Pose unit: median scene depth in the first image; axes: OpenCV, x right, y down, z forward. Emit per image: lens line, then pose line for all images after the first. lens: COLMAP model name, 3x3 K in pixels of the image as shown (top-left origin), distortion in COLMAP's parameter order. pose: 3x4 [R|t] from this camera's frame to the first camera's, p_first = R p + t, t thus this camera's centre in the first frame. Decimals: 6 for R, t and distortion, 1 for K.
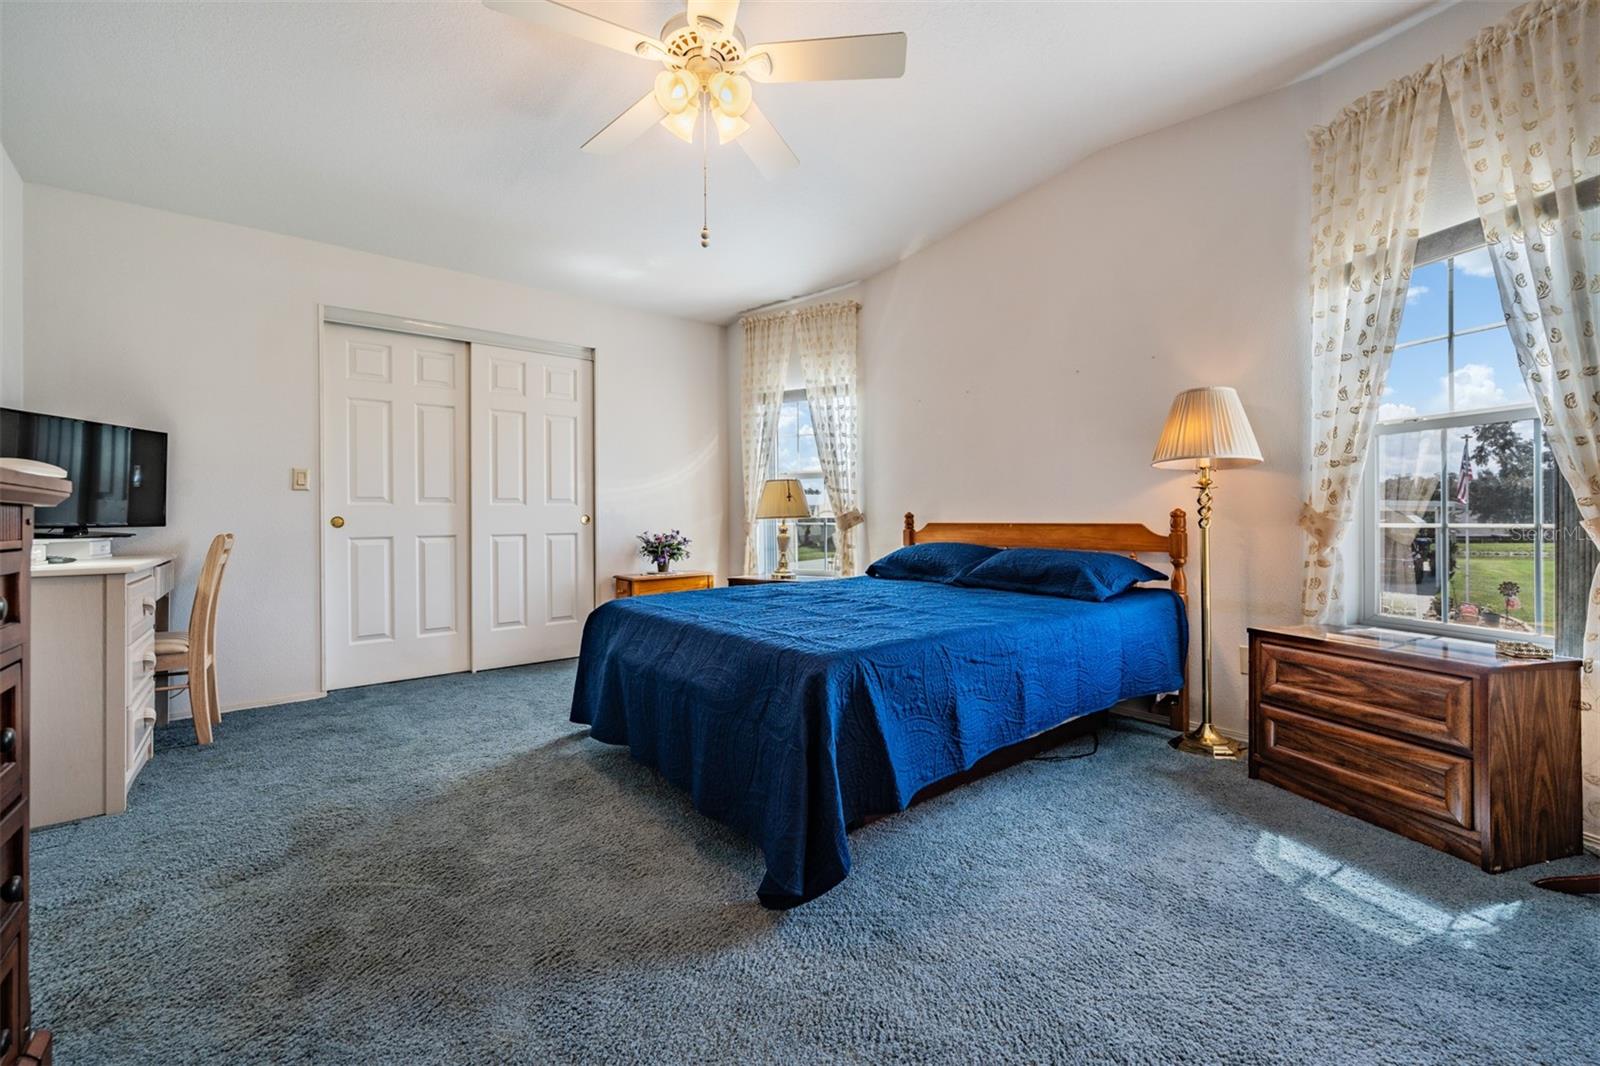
lens RADIAL K [[650.7, 0, 791.1], [0, 650.7, 511.4], [0, 0, 1]] dist [-0.001076, -0.000230]
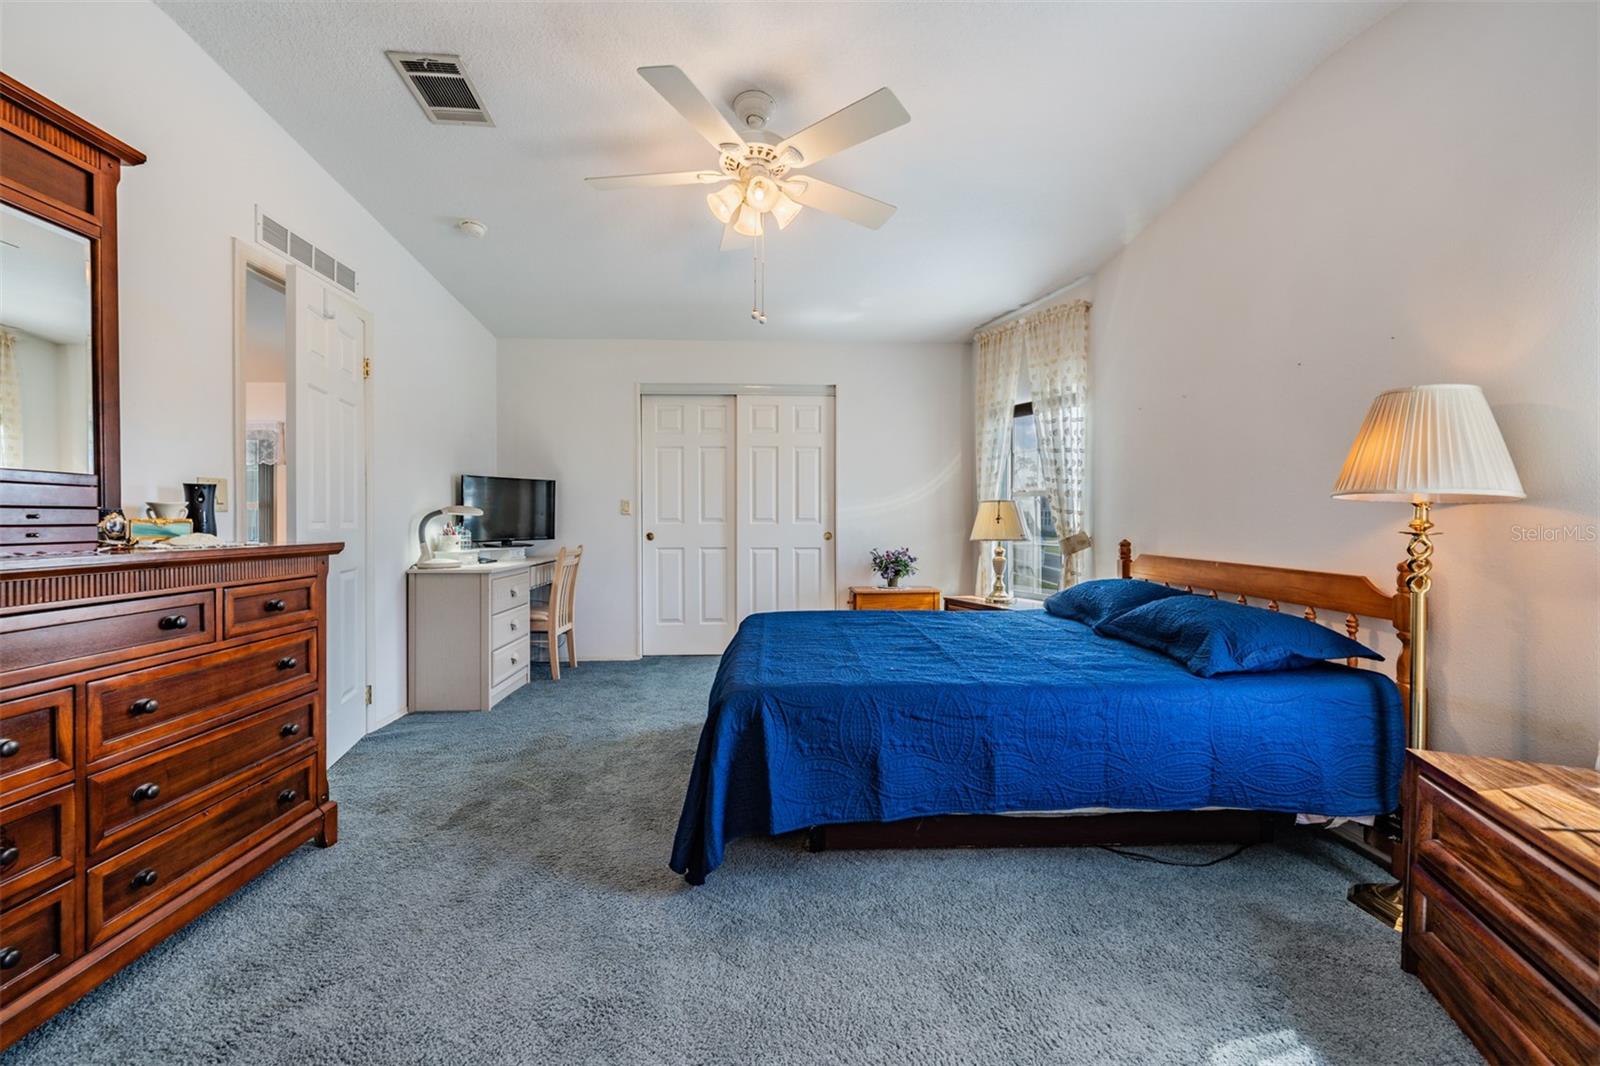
lens RADIAL K [[650.7, 0, 791.1], [0, 650.7, 511.4], [0, 0, 1]] dist [-0.001076, -0.000230]
pose [[0.807337, 0.004028, -0.590077, 0.343624], [0.000022, 0.999977, 0.006855, -0.043176], [0.590091, -0.005547, 0.807318, 0.044390]]
